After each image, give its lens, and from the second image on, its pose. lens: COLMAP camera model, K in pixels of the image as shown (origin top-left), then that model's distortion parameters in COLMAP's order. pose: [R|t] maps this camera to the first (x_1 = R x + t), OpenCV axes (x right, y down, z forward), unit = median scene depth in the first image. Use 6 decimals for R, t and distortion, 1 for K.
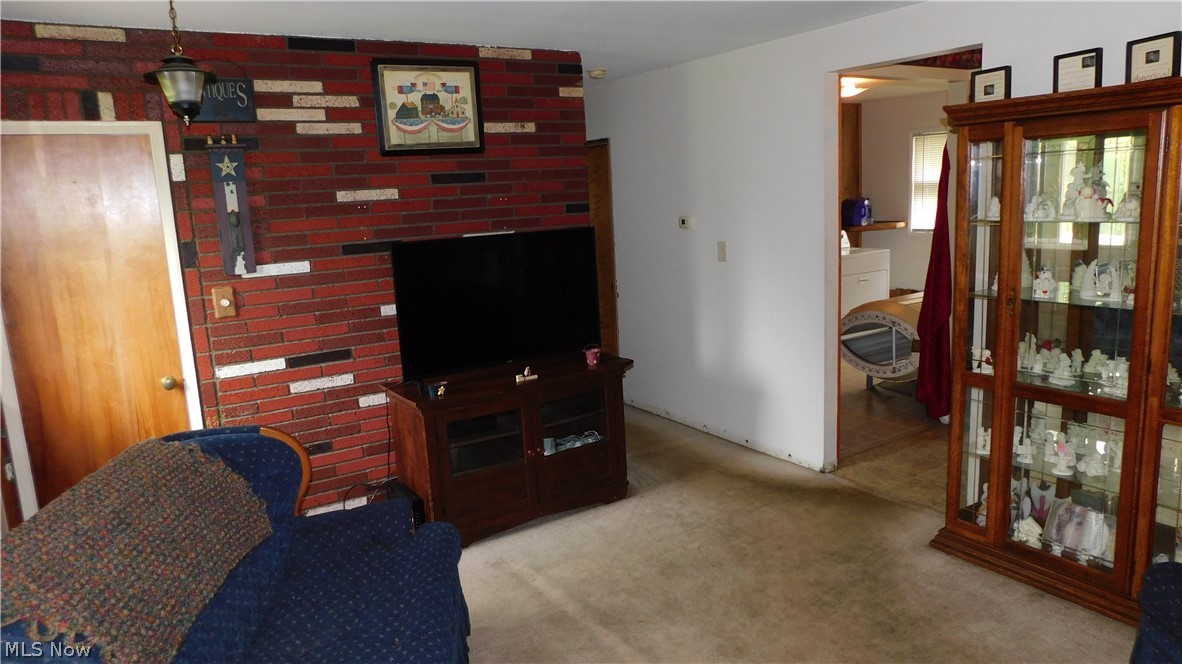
lens RADIAL K [[777.8, 0, 594.5], [0, 777.8, 328.5], [0, 0, 1]] dist [-0.074027, 0.052071]
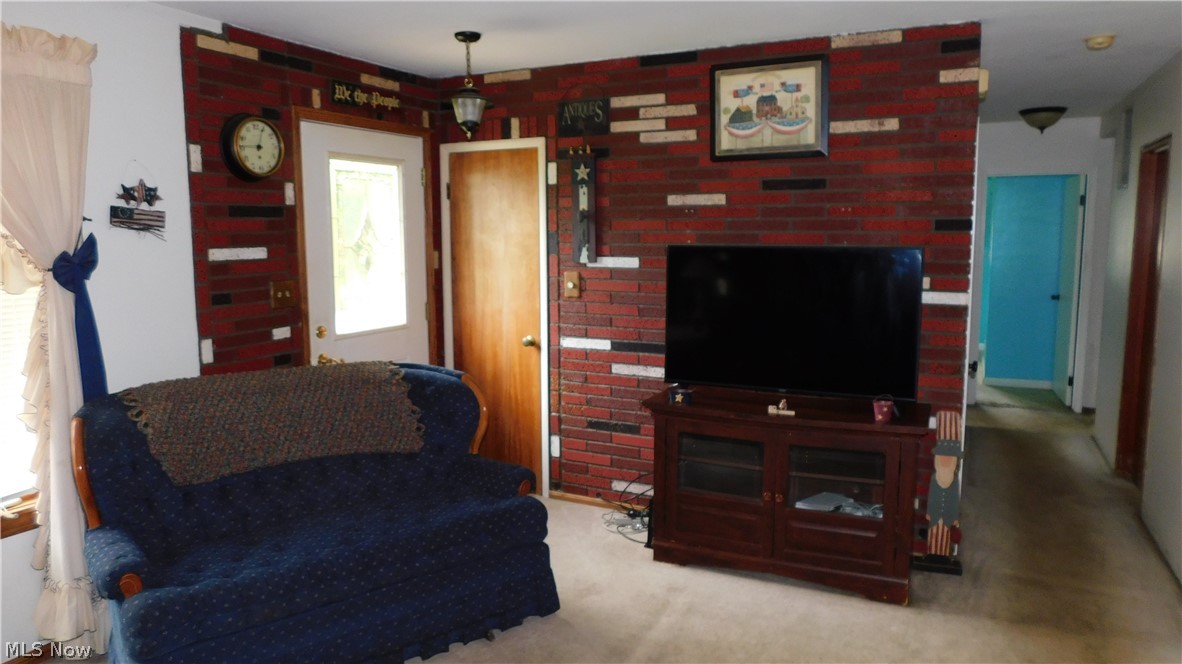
lens RADIAL K [[777.8, 0, 567.1], [0, 777.8, 327.7], [0, 0, 1]] dist [-0.074027, 0.052071]
pose [[0.503909, 0.149033, -0.850803, 0.549210], [-0.174297, 0.982284, 0.068832, -0.049449], [0.845989, 0.113607, 0.520957, 0.356198]]
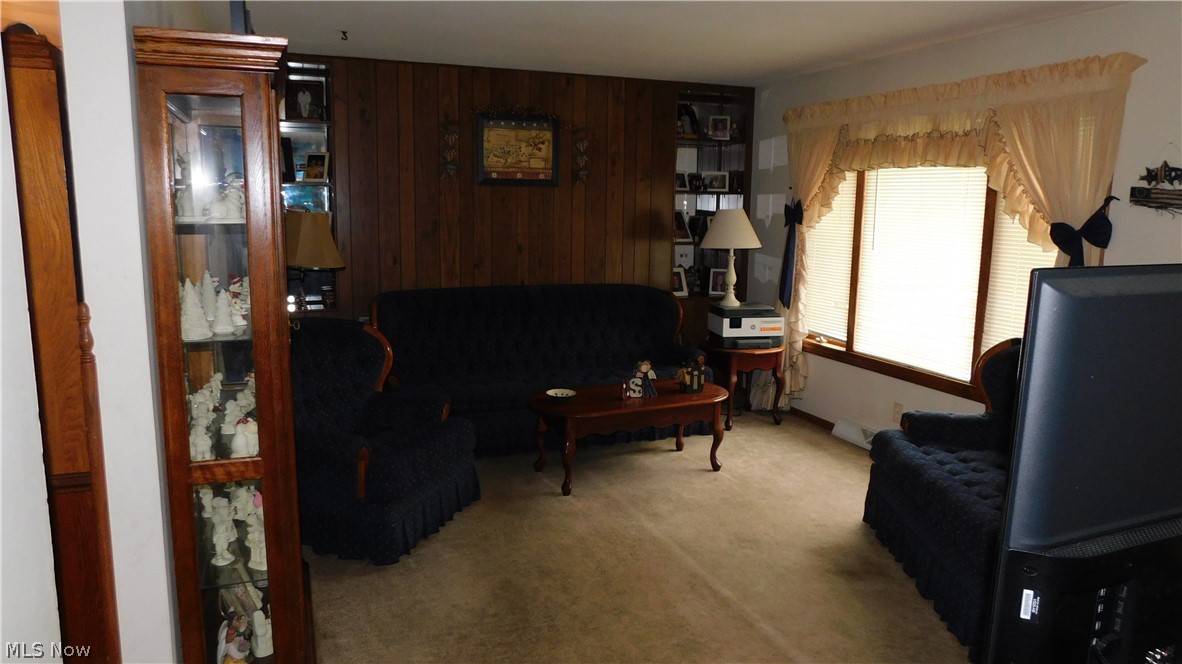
lens RADIAL K [[777.8, 0, 593.3], [0, 777.8, 329.8], [0, 0, 1]] dist [-0.074027, 0.052071]
pose [[-0.983051, 0.007980, 0.183160, 0.090833], [0.066782, 0.946000, 0.317214, -0.207619], [-0.170738, 0.324069, -0.930499, 1.373979]]
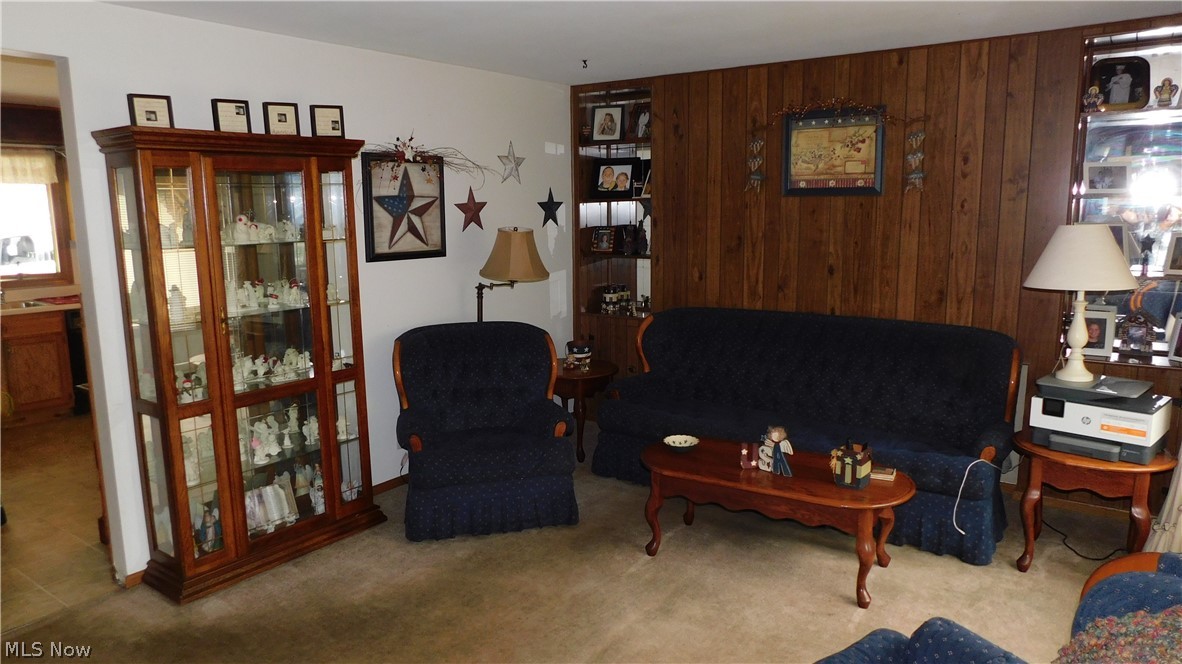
lens RADIAL K [[777.8, 0, 584.1], [0, 777.8, 331.0], [0, 0, 1]] dist [-0.074027, 0.052071]
pose [[-0.372391, -0.095254, 0.923175, -0.517274], [0.195400, 0.964375, 0.178325, -0.093772], [-0.907273, 0.246795, -0.340512, 0.750458]]
